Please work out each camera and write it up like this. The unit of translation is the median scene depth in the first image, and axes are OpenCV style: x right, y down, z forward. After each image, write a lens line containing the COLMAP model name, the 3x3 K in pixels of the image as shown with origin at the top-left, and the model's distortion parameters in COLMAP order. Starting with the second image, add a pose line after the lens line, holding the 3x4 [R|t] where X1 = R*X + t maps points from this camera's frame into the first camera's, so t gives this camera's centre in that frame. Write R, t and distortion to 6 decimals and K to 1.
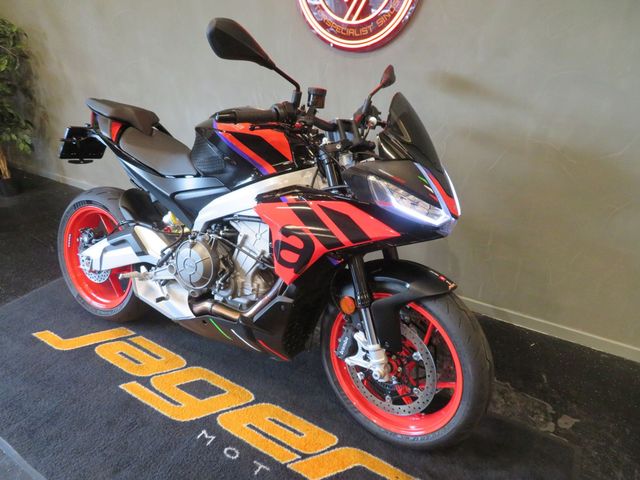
lens RADIAL K [[459.1, 0, 321.8], [0, 459.1, 241.2], [0, 0, 1]] dist [0.001351, 0.000199]
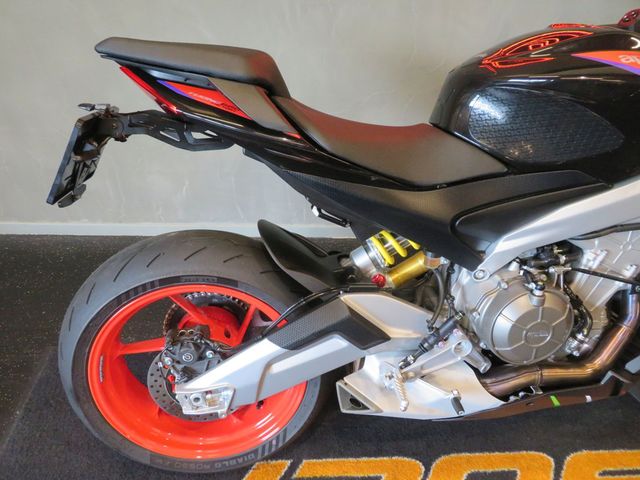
lens RADIAL K [[455.5, 0, 314.0], [0, 455.5, 239.7], [0, 0, 1]] dist [-0.002237, 0.005168]
pose [[0.813693, -0.315015, 0.488538, -0.743935], [0.223121, 0.945309, 0.237923, -0.248252], [-0.536768, -0.084593, 0.839478, 0.684931]]
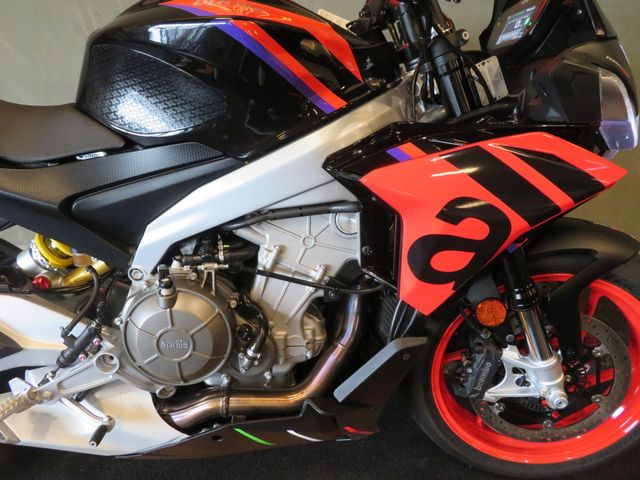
lens RADIAL K [[453.7, 0, 318.3], [0, 453.7, 239.2], [0, 0, 1]] dist [-0.008565, 0.000221]
pose [[0.843887, -0.257254, 0.470824, -0.350507], [0.227910, 0.966322, 0.119492, -0.068625], [-0.485707, 0.006468, 0.874098, 0.533150]]
